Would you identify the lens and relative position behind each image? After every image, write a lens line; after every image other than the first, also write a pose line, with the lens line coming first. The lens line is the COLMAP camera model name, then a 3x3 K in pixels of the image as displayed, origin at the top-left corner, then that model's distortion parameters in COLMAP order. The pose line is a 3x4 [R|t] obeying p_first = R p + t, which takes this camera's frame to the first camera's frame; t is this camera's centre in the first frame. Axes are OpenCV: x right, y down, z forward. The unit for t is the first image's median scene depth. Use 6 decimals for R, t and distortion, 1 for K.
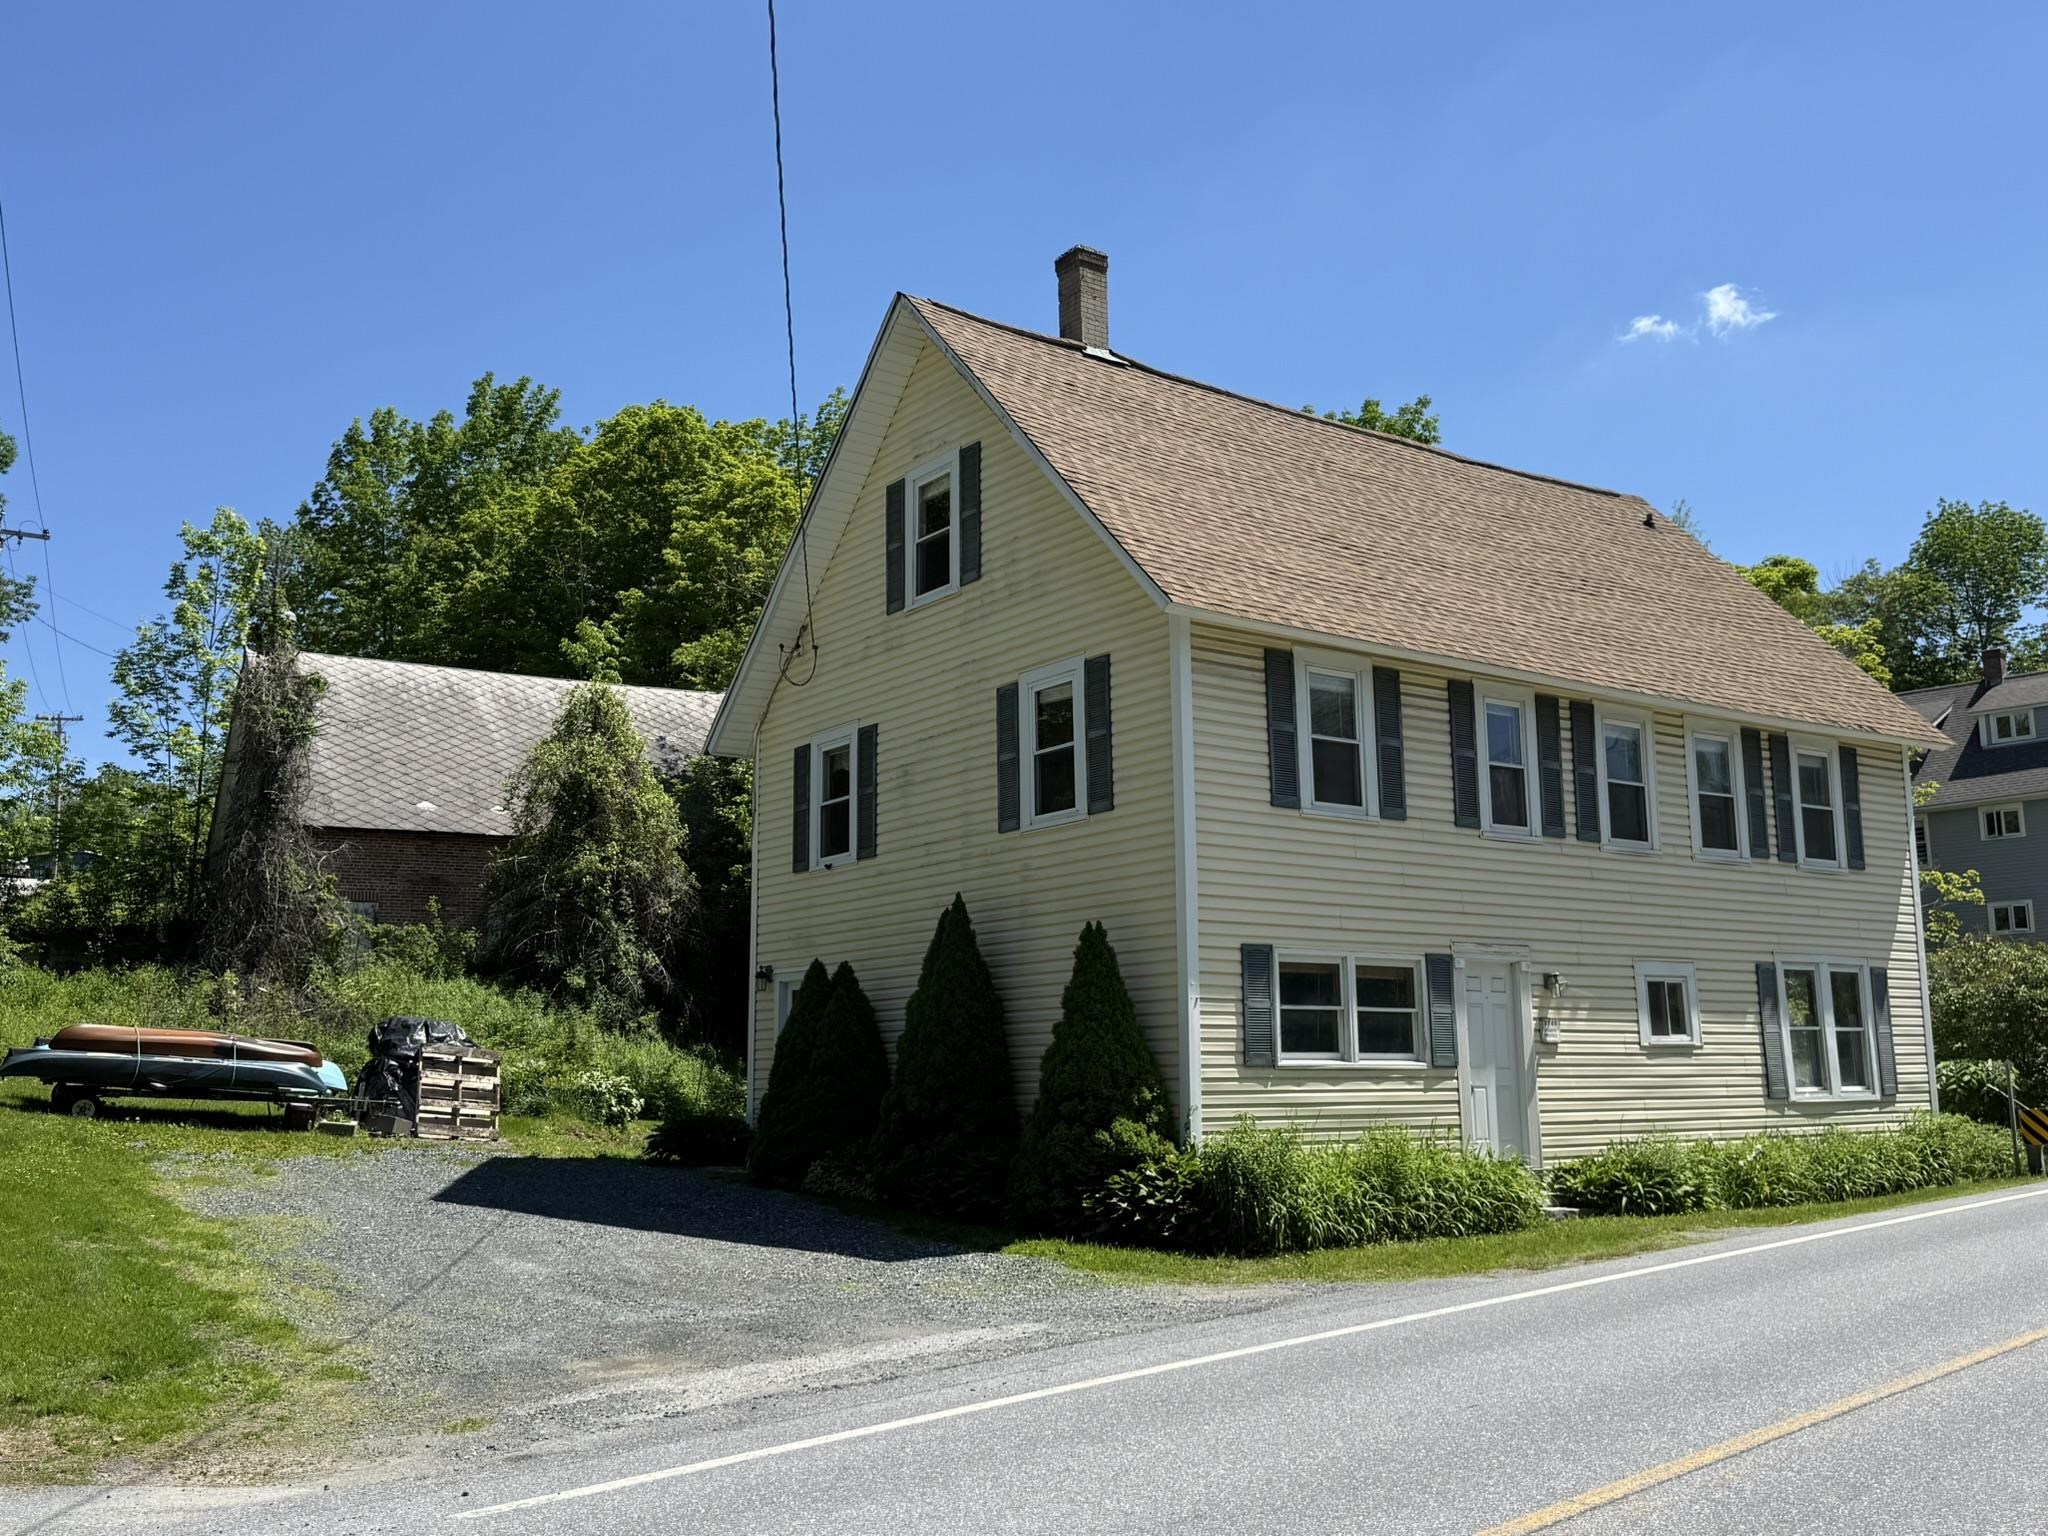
lens RADIAL K [[1881.6, 0, 1024.0], [0, 1881.6, 768.0], [0, 0, 1]] dist [0.167563, -0.329291]
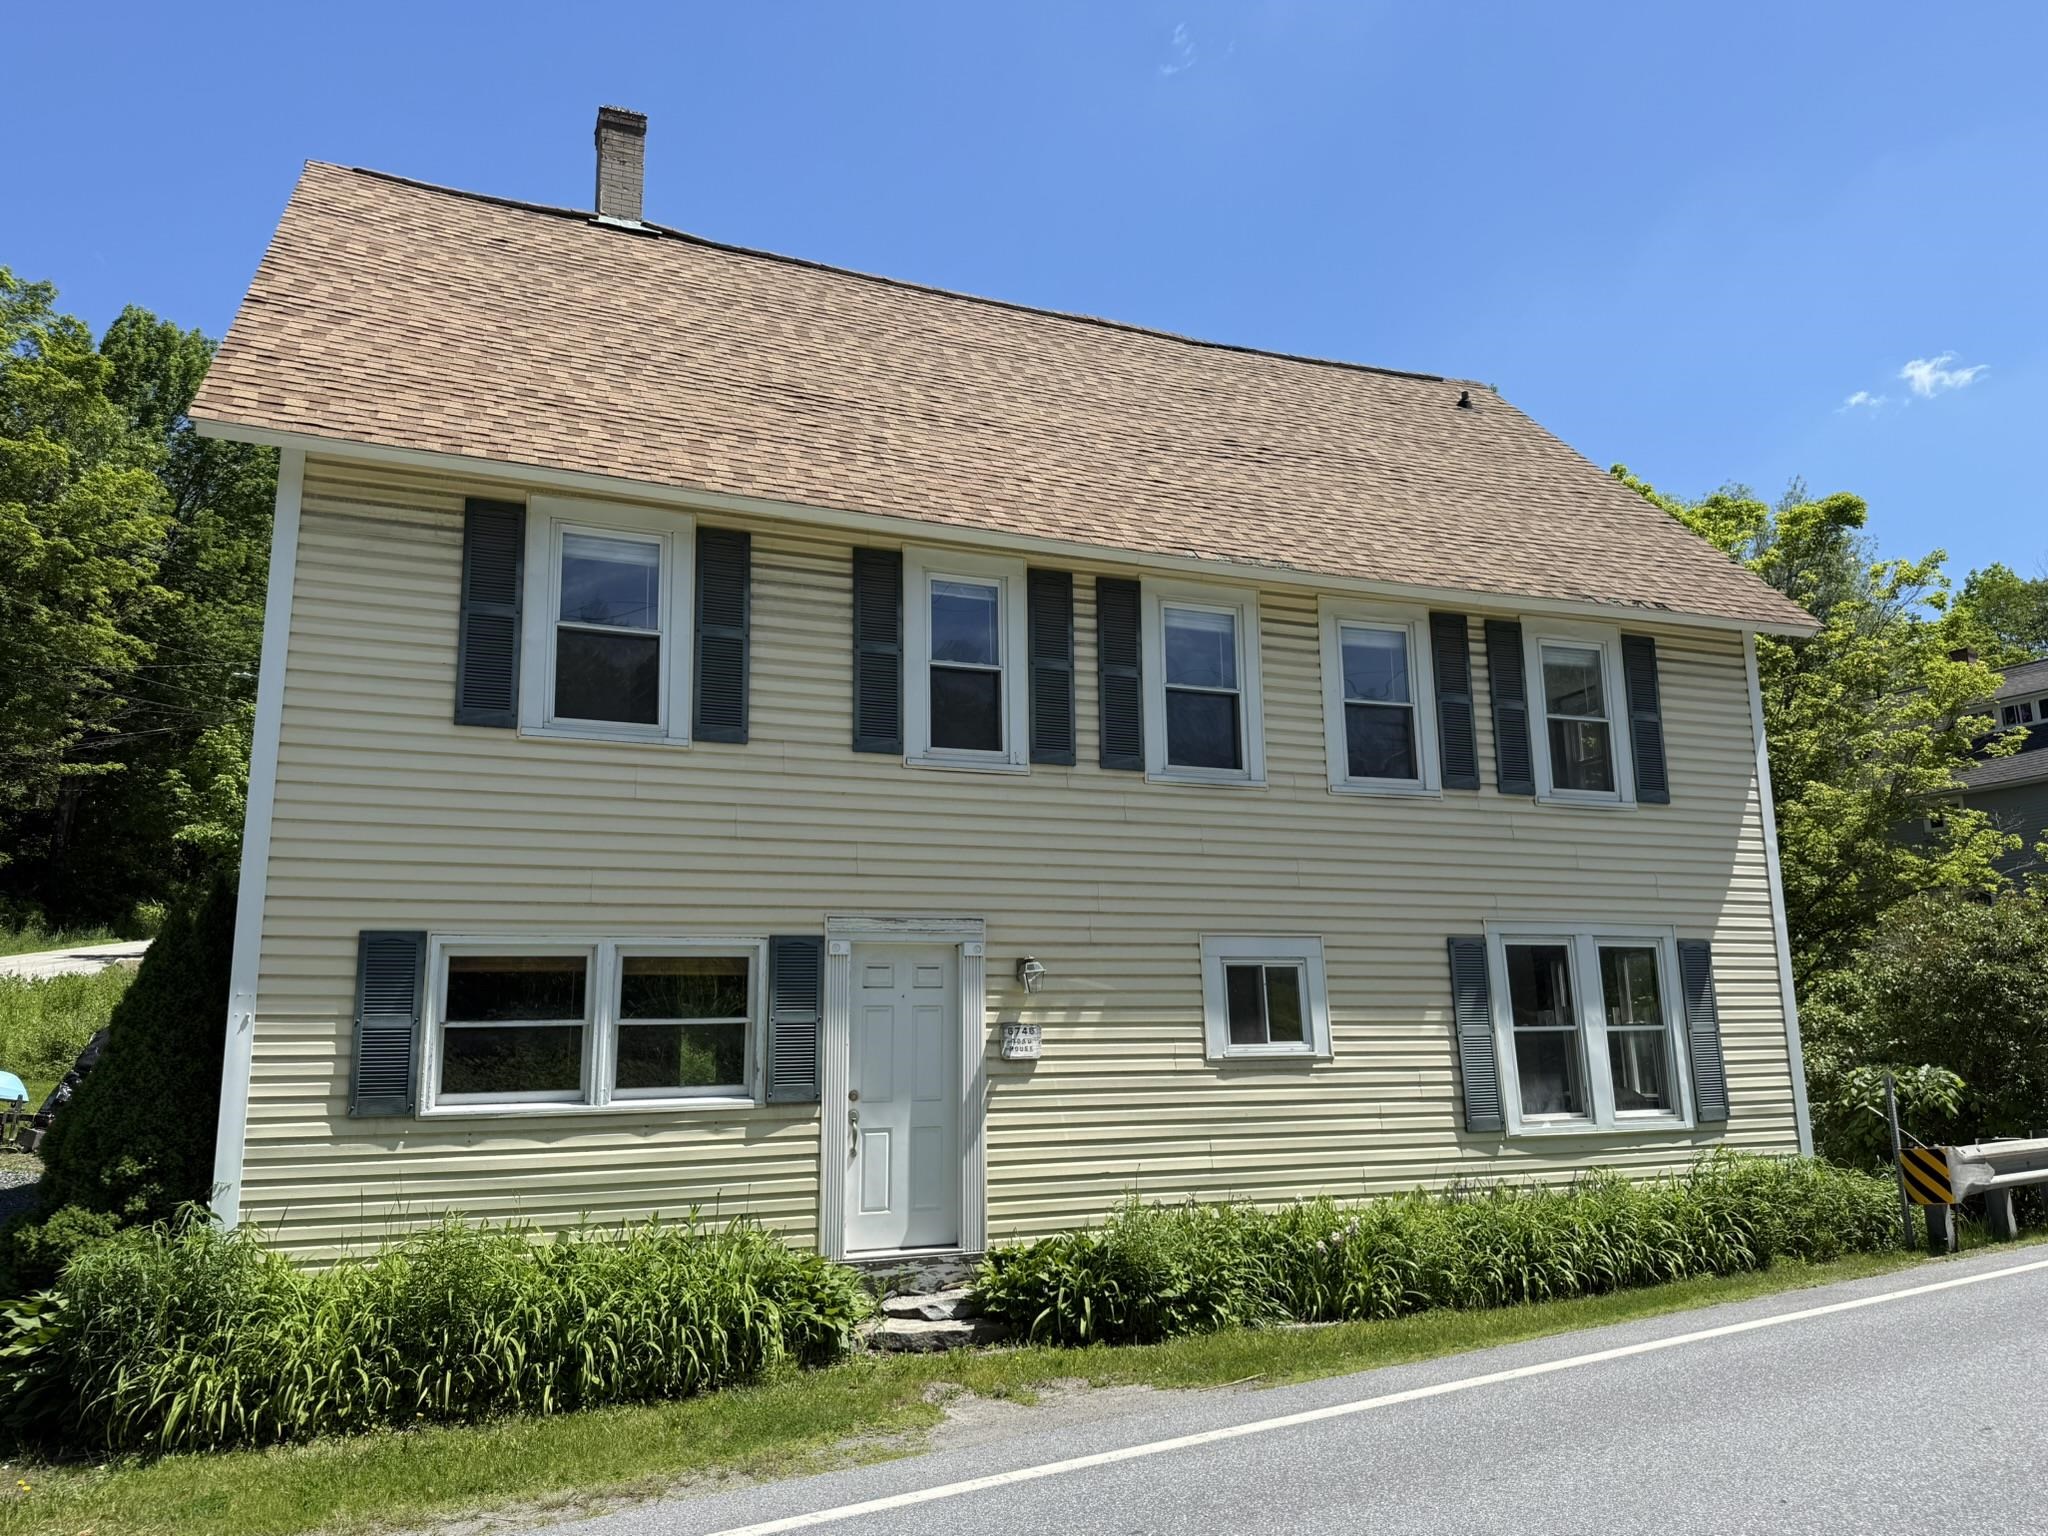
lens RADIAL K [[1413.5, 0, 1024.0], [0, 1413.5, 768.0], [0, 0, 1]] dist [0.177270, -0.338992]
pose [[0.965861, -0.052026, -0.253782, 0.394780], [0.045514, 0.998468, -0.031470, 0.052714], [0.255031, 0.018845, 0.966749, 0.479263]]
